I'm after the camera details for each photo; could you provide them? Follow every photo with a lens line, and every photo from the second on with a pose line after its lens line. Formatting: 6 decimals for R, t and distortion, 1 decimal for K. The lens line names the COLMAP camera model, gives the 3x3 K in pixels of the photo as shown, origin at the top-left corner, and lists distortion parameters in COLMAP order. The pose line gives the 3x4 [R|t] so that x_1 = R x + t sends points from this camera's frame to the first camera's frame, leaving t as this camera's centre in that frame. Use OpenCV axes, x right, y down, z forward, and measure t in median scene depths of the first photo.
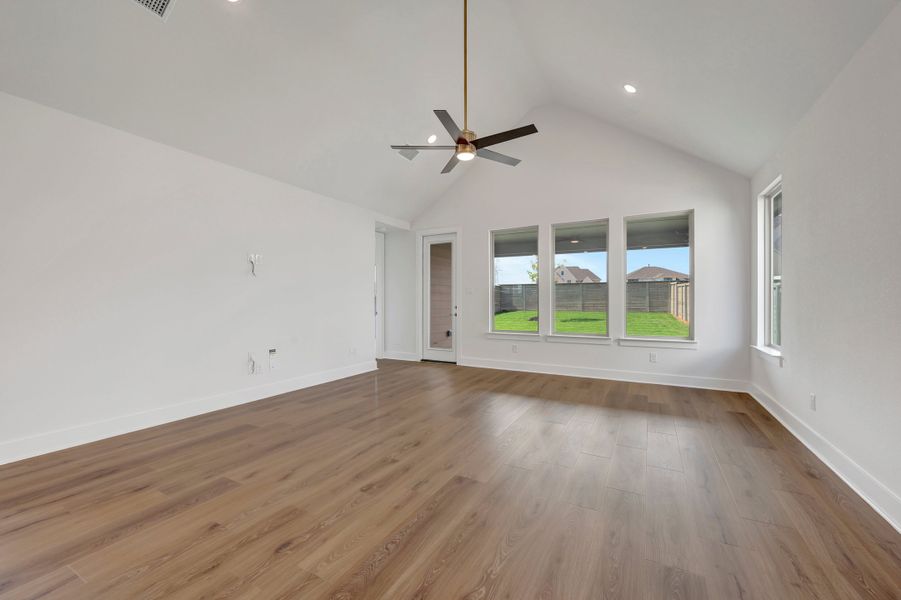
lens RADIAL K [[360.4, 0, 451.2], [0, 360.4, 304.1], [0, 0, 1]] dist [-0.000468, -0.000208]
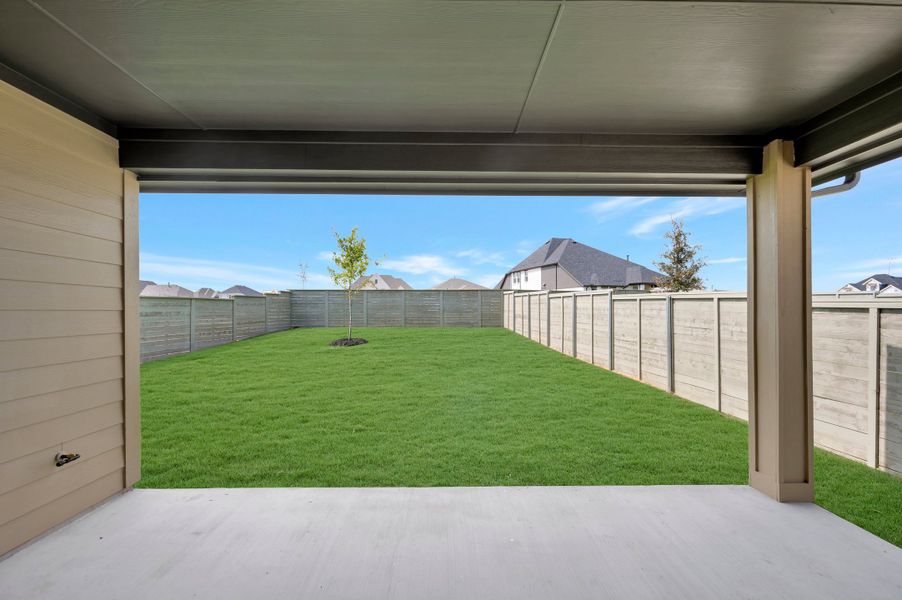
lens RADIAL K [[360.8, 0, 451.7], [0, 360.8, 304.1], [0, 0, 1]] dist [-0.000468, -0.000208]
pose [[0.874195, 0.006943, 0.485525, 0.361693], [0.004124, 0.999756, -0.021722, -0.047502], [-0.485557, 0.020991, 0.873953, 1.281556]]
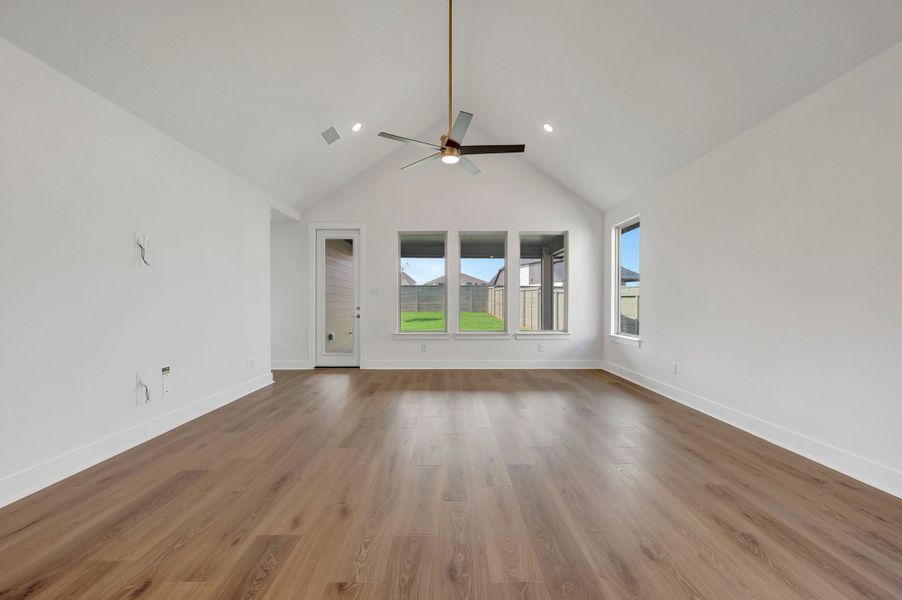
lens RADIAL K [[360.8, 0, 451.7], [0, 360.8, 304.1], [0, 0, 1]] dist [-0.000468, -0.000208]
pose [[0.872793, -0.001646, 0.488089, -0.318191], [0.003328, 0.999991, -0.002579, 0.001964], [-0.488080, 0.003875, 0.872790, 0.074903]]
